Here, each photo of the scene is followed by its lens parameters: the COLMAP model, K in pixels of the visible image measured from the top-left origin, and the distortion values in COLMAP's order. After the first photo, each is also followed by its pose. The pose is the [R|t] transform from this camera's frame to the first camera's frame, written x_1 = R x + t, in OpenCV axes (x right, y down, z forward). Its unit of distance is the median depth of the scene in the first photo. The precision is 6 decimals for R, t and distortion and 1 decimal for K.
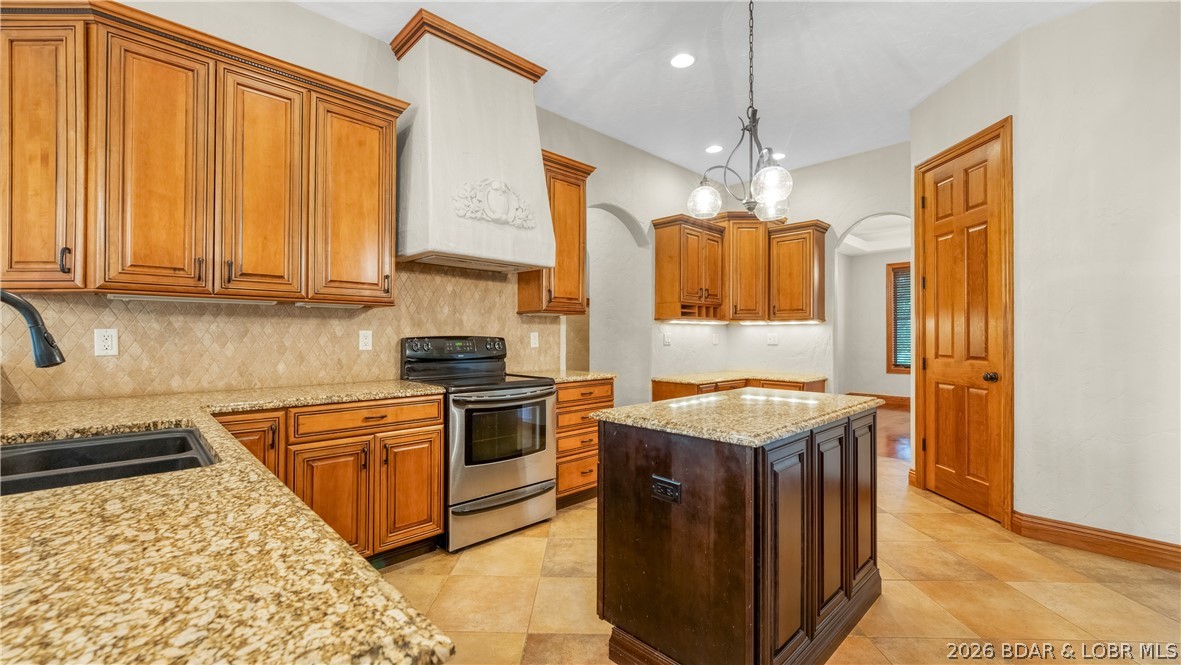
lens RADIAL K [[479.9, 0, 591.8], [0, 479.9, 331.0], [0, 0, 1]] dist [-0.008267, 0.003285]
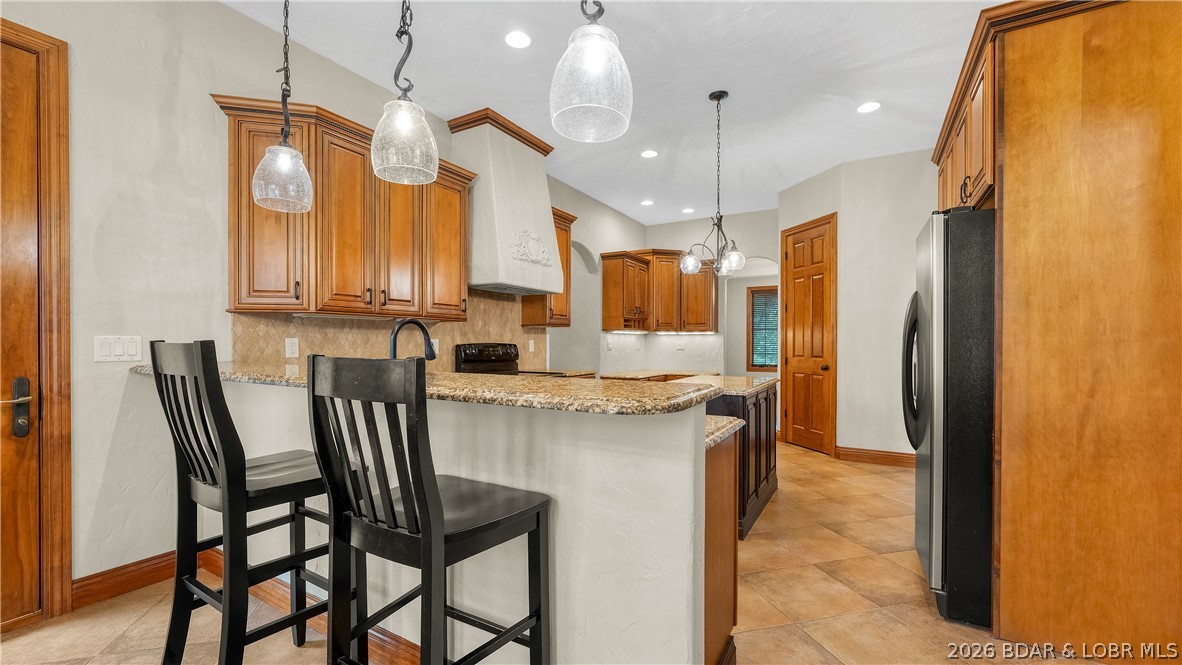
lens RADIAL K [[480.3, 0, 591.4], [0, 480.3, 341.8], [0, 0, 1]] dist [-0.008267, 0.003285]
pose [[0.962638, 0.000260, 0.270792, -0.397580], [-0.002635, 0.999961, 0.008408, -0.005448], [-0.270779, -0.008807, 0.962601, -0.383479]]
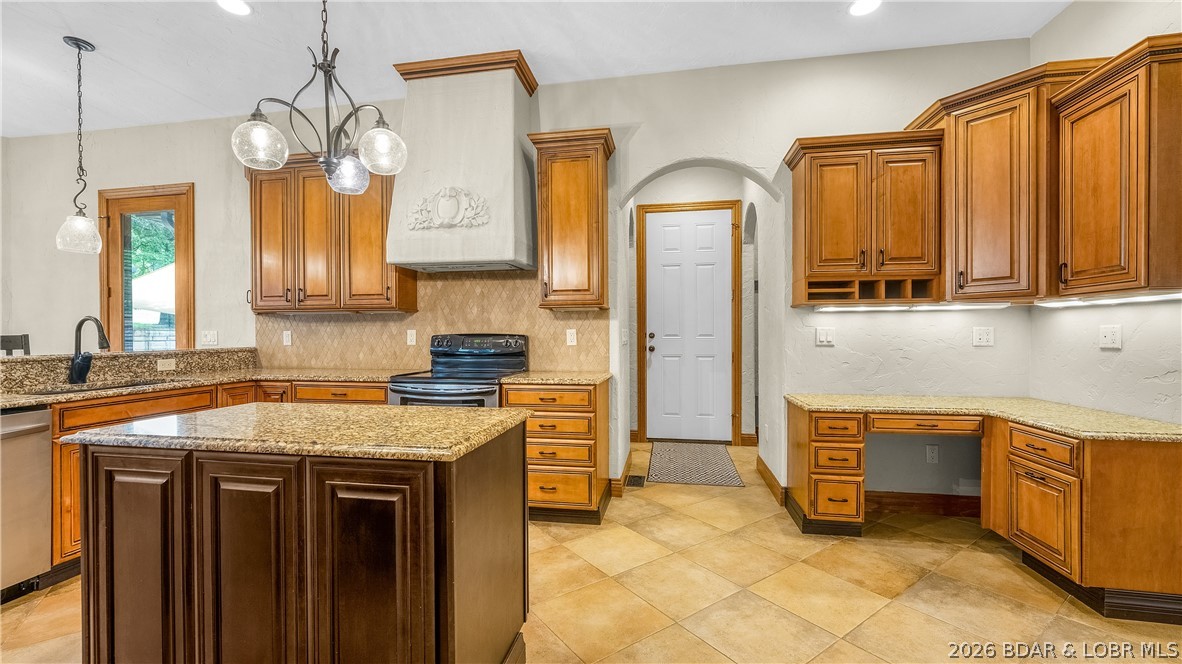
lens RADIAL K [[480.3, 0, 588.2], [0, 480.3, 336.2], [0, 0, 1]] dist [-0.008267, 0.003285]
pose [[0.583942, 0.001383, -0.811794, 0.818741], [0.014444, 0.999823, 0.012094, 0.007419], [0.811667, -0.018787, 0.583819, 0.606504]]
